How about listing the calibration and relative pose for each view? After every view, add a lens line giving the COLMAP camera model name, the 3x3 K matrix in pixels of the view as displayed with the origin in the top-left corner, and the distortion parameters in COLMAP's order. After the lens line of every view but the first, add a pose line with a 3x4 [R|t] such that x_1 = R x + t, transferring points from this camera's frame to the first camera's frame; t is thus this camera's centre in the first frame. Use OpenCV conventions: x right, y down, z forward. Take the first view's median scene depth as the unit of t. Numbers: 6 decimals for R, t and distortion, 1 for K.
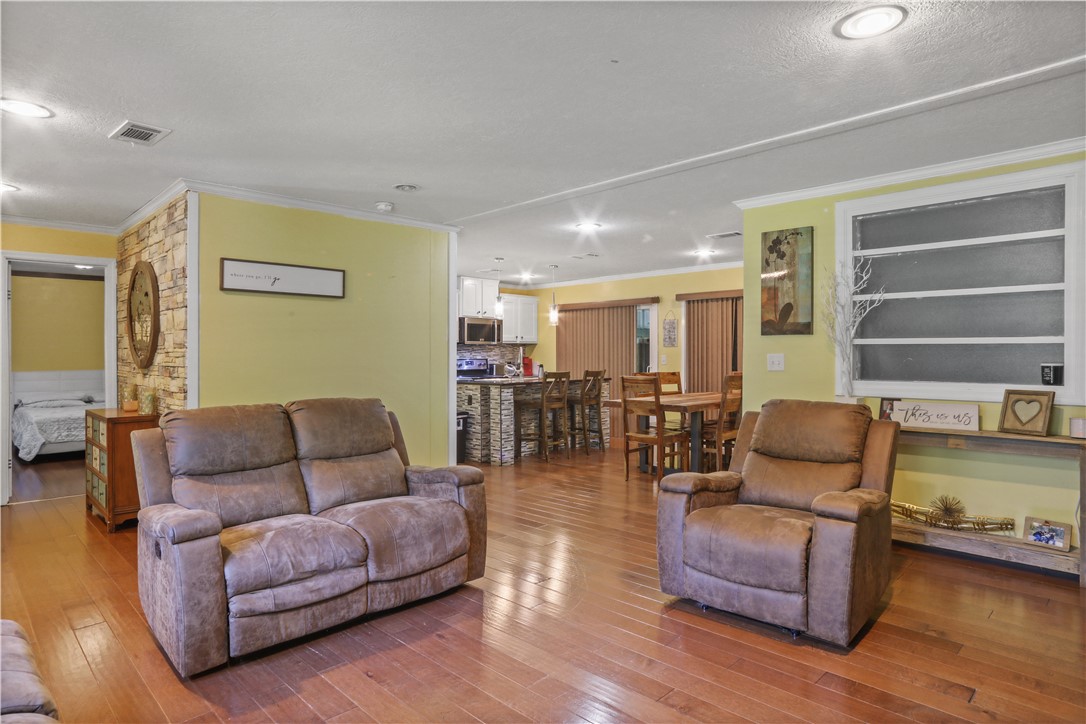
lens RADIAL K [[625.1, 0, 544.9], [0, 625.1, 358.6], [0, 0, 1]] dist [-0.001069, -0.000055]
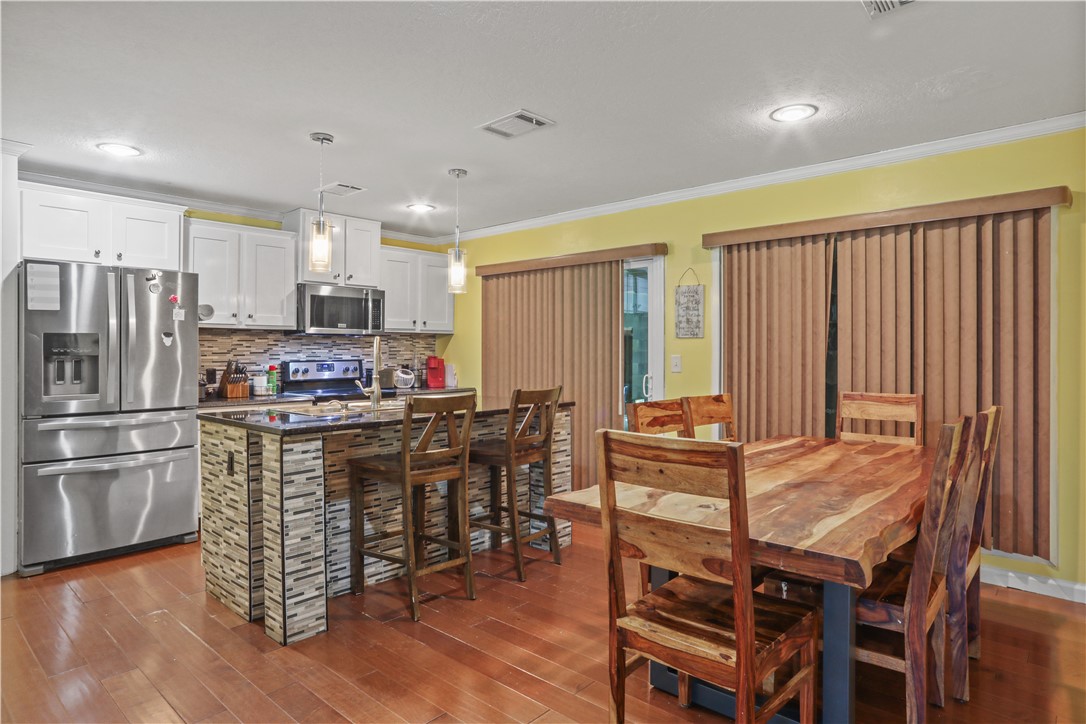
lens RADIAL K [[625.1, 0, 541.7], [0, 625.1, 359.8], [0, 0, 1]] dist [-0.001069, -0.000055]
pose [[0.999085, 0.001116, 0.042745, 0.056652], [-0.001377, 0.999981, 0.006084, -0.003940], [-0.042738, -0.006137, 0.999067, 0.489856]]
